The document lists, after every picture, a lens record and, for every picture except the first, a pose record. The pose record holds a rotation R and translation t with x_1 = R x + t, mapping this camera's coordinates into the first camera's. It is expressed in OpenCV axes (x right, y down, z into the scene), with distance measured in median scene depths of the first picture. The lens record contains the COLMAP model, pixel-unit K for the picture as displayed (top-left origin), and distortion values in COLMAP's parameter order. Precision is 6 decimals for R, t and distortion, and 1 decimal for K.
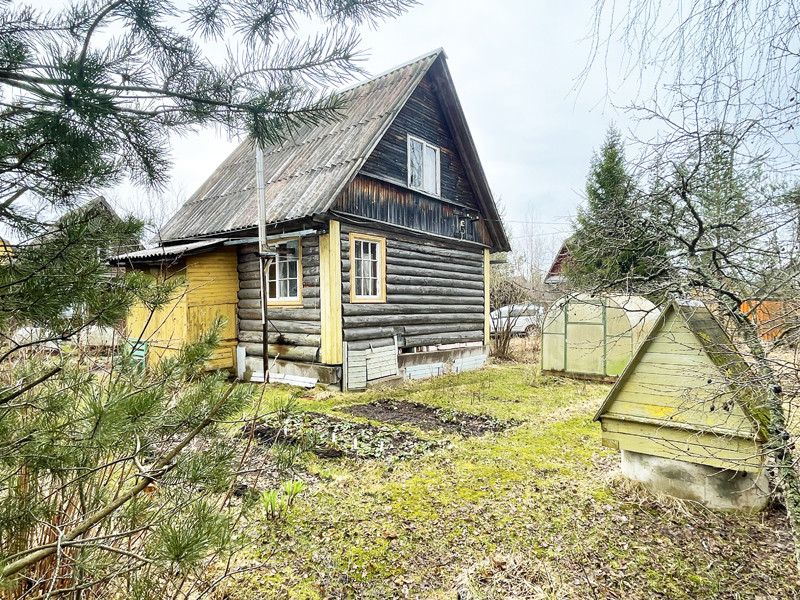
lens RADIAL K [[490.7, 0, 400.6], [0, 490.7, 302.3], [0, 0, 1]] dist [0.007161, 0.000617]
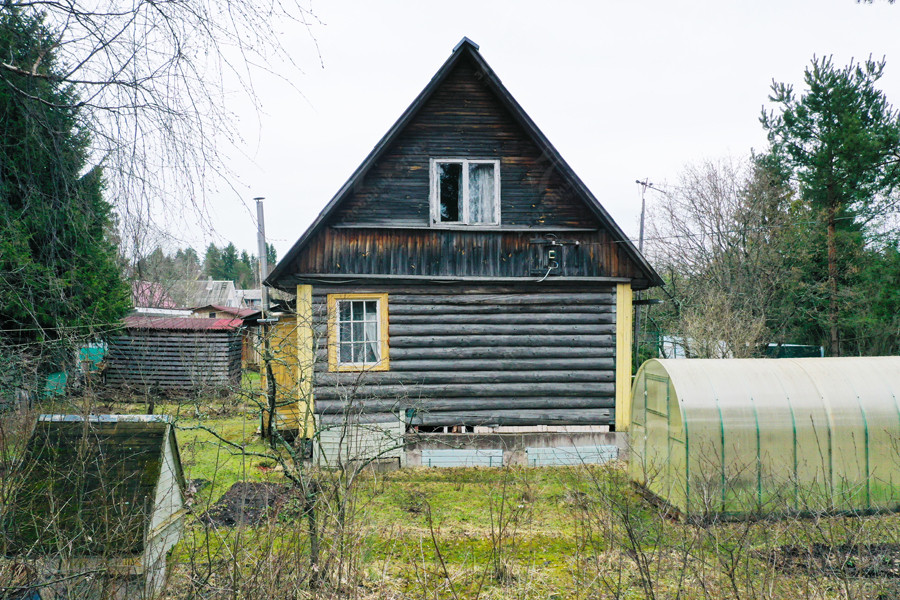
lens RADIAL K [[747.2, 0, 448.9], [0, 747.2, 297.4], [0, 0, 1]] dist [0.002999, 0.013269]
pose [[0.675644, -0.033822, -0.736452, 0.950744], [0.014943, 0.999370, -0.032188, -0.078674], [0.737077, 0.010743, 0.675723, 0.199882]]
